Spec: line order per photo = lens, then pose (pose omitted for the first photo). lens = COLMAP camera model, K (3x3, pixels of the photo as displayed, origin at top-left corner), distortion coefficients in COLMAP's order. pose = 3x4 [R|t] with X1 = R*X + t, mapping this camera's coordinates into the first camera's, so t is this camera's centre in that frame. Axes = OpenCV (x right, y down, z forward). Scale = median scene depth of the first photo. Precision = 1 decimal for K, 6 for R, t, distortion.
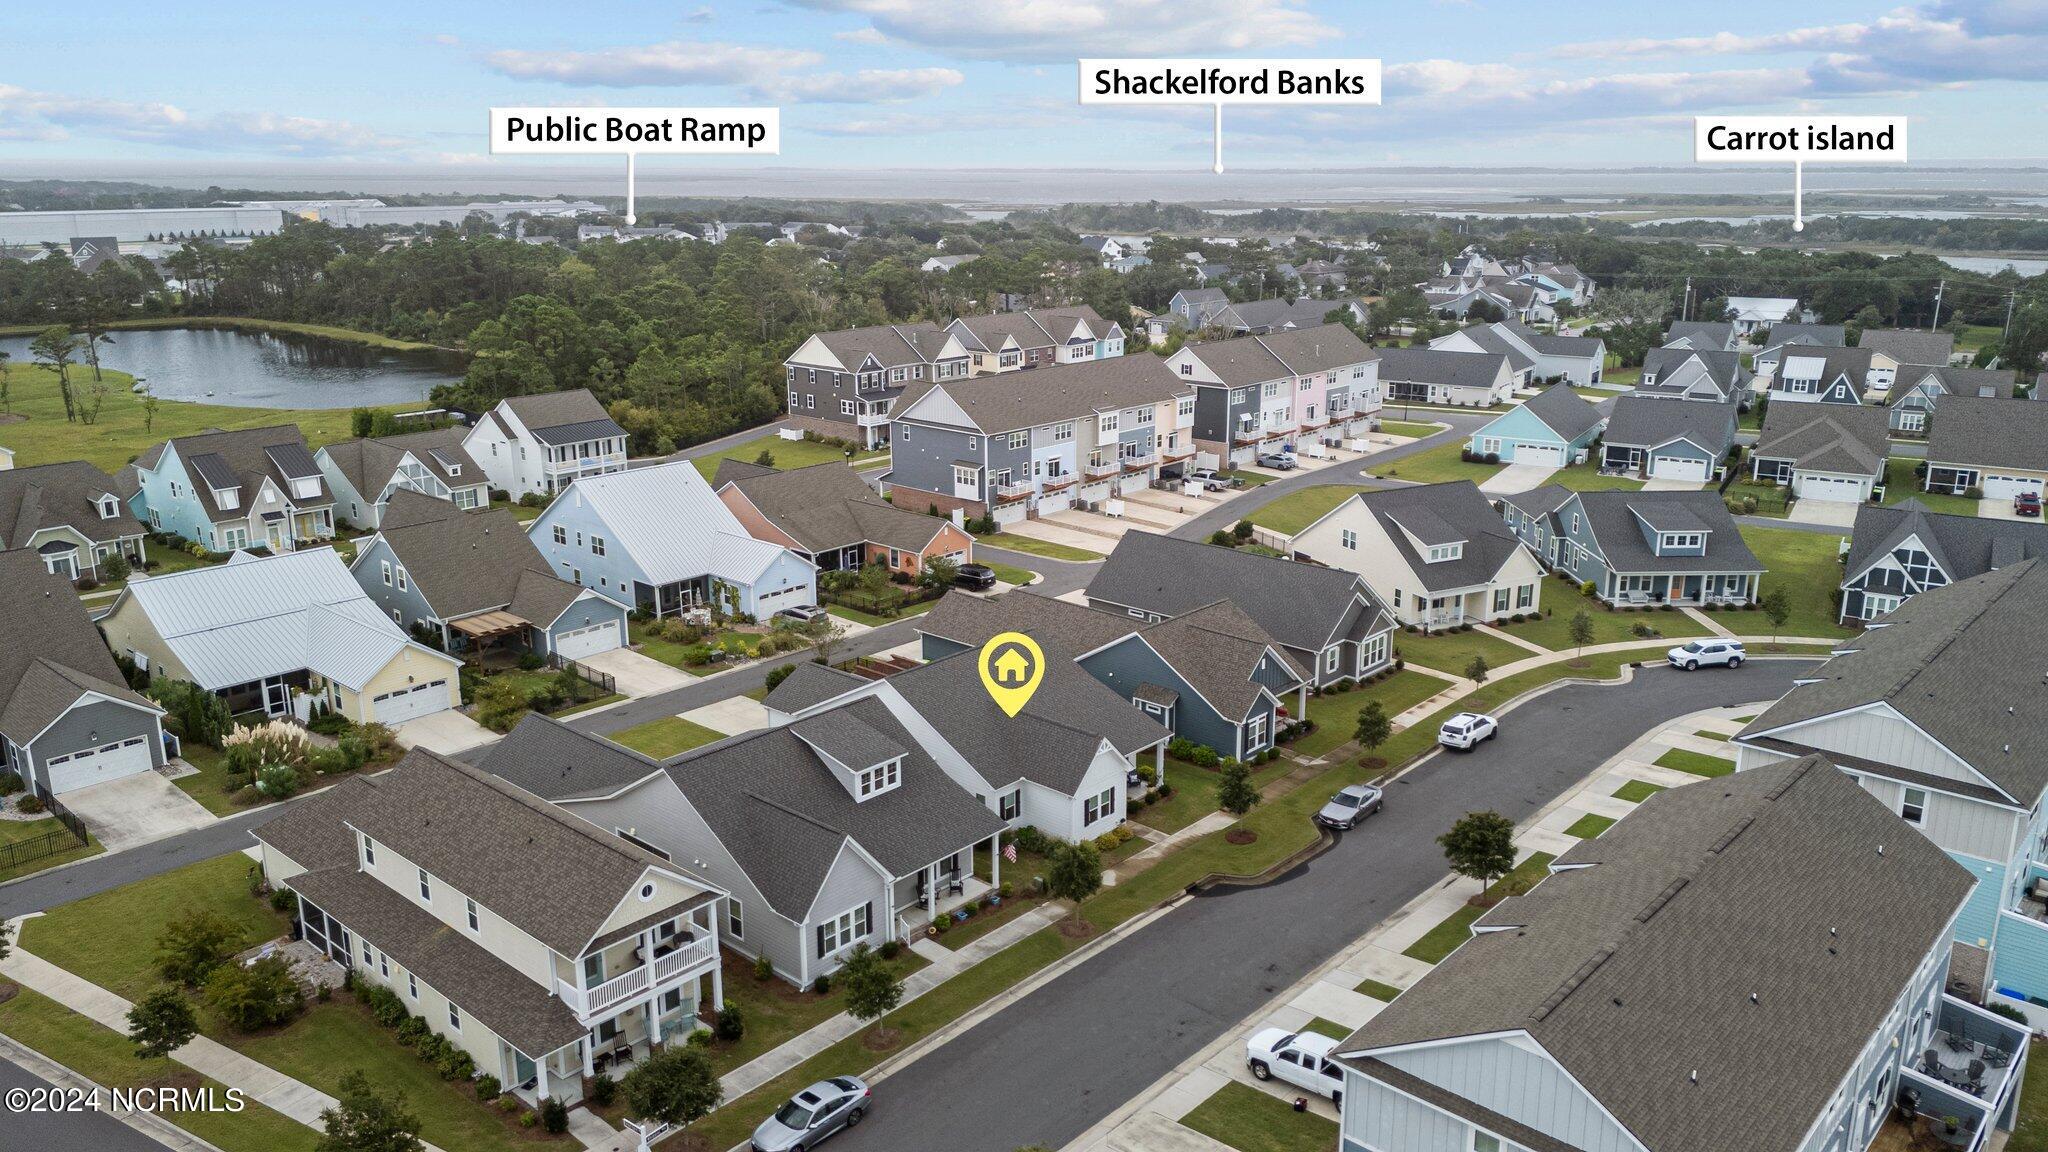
lens RADIAL K [[1526.2, 0, 1024.0], [0, 1526.2, 576.0], [0, 0, 1]] dist [0.112984, -0.120525]
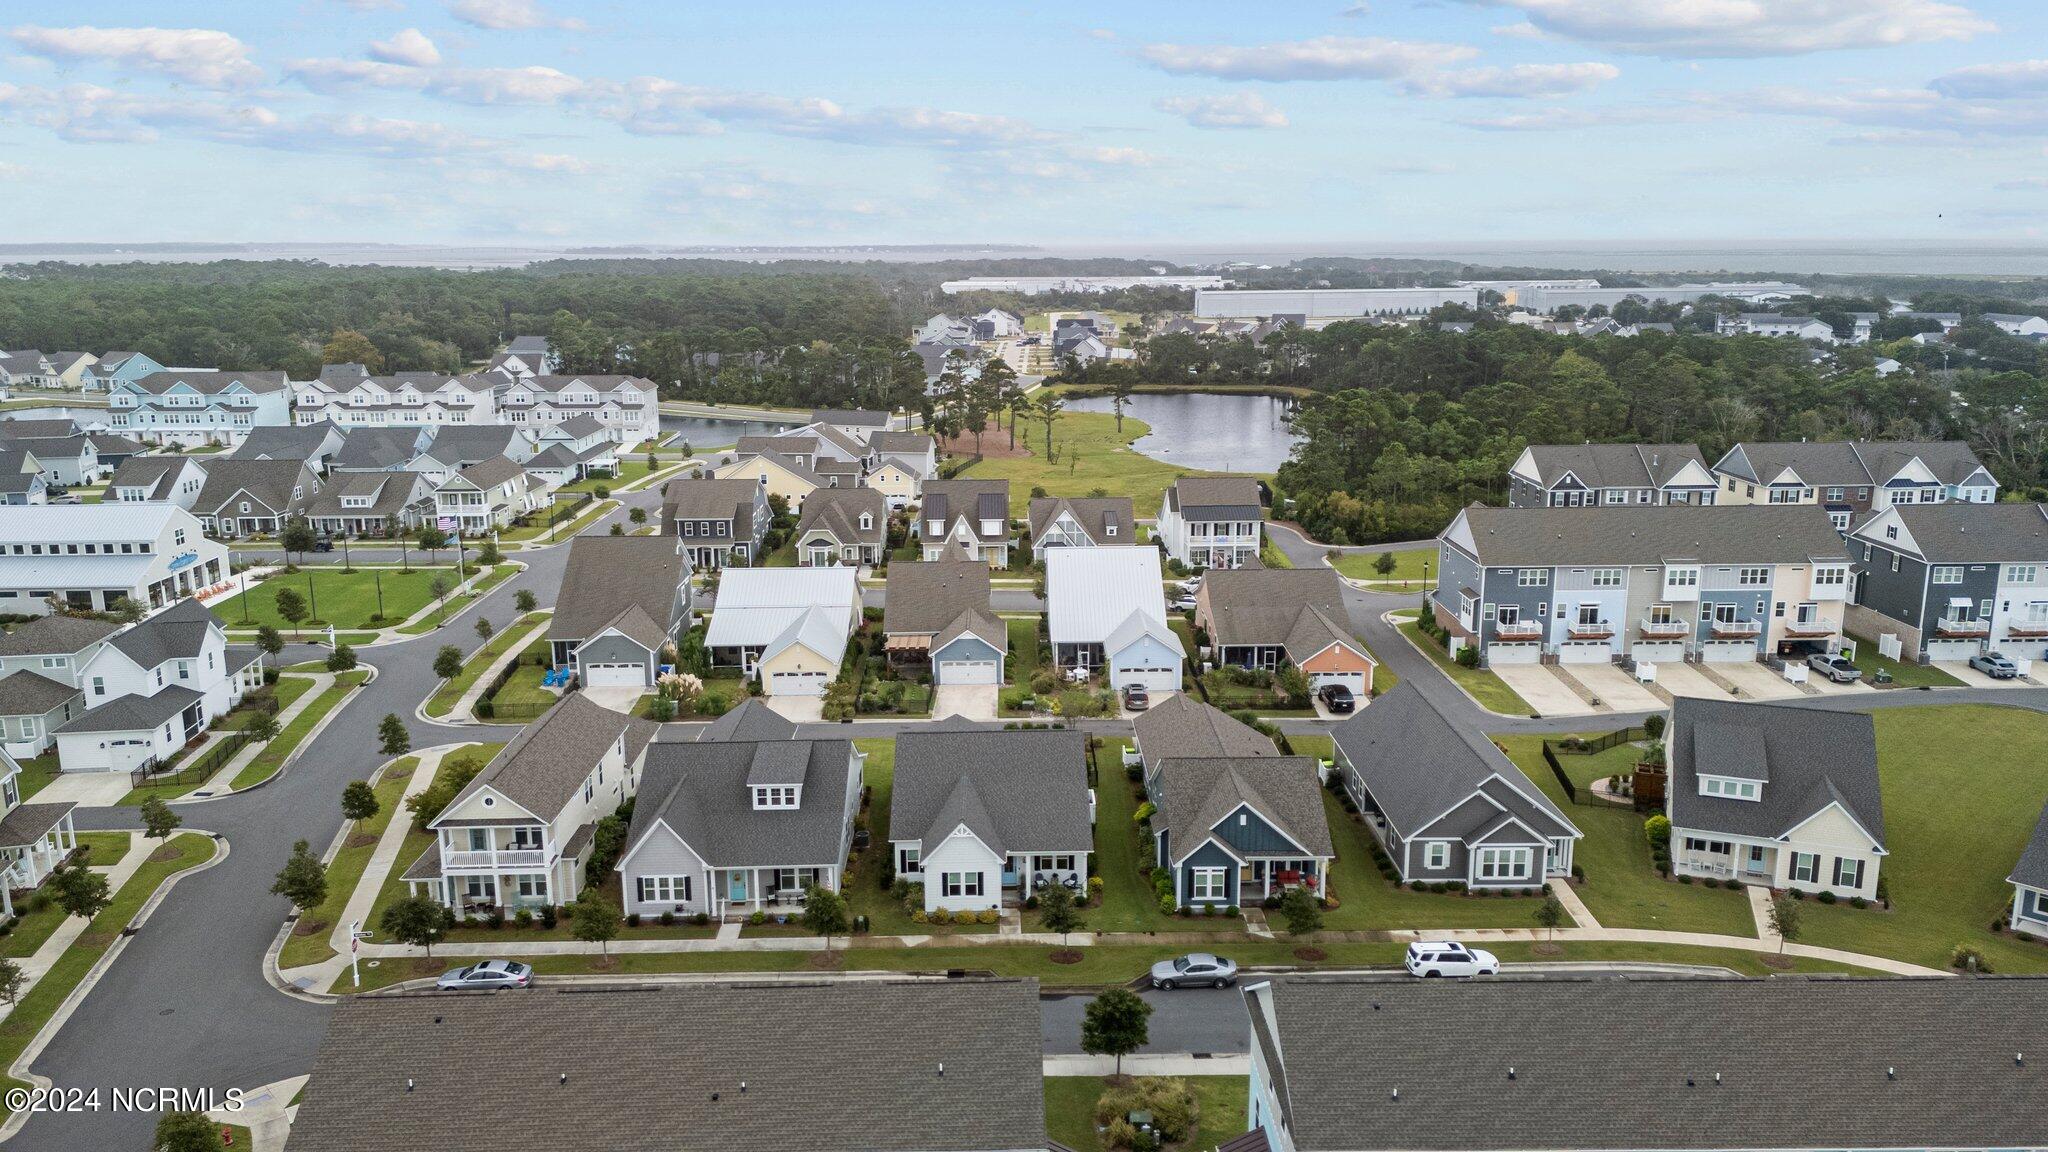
lens RADIAL K [[1526.2, 0, 1024.0], [0, 1526.2, 576.0], [0, 0, 1]] dist [0.112984, -0.120525]
pose [[0.679938, 0.158956, -0.715833, 0.634695], [-0.189013, 0.981225, 0.038354, -0.092609], [0.708490, 0.109224, 0.697217, 0.161482]]
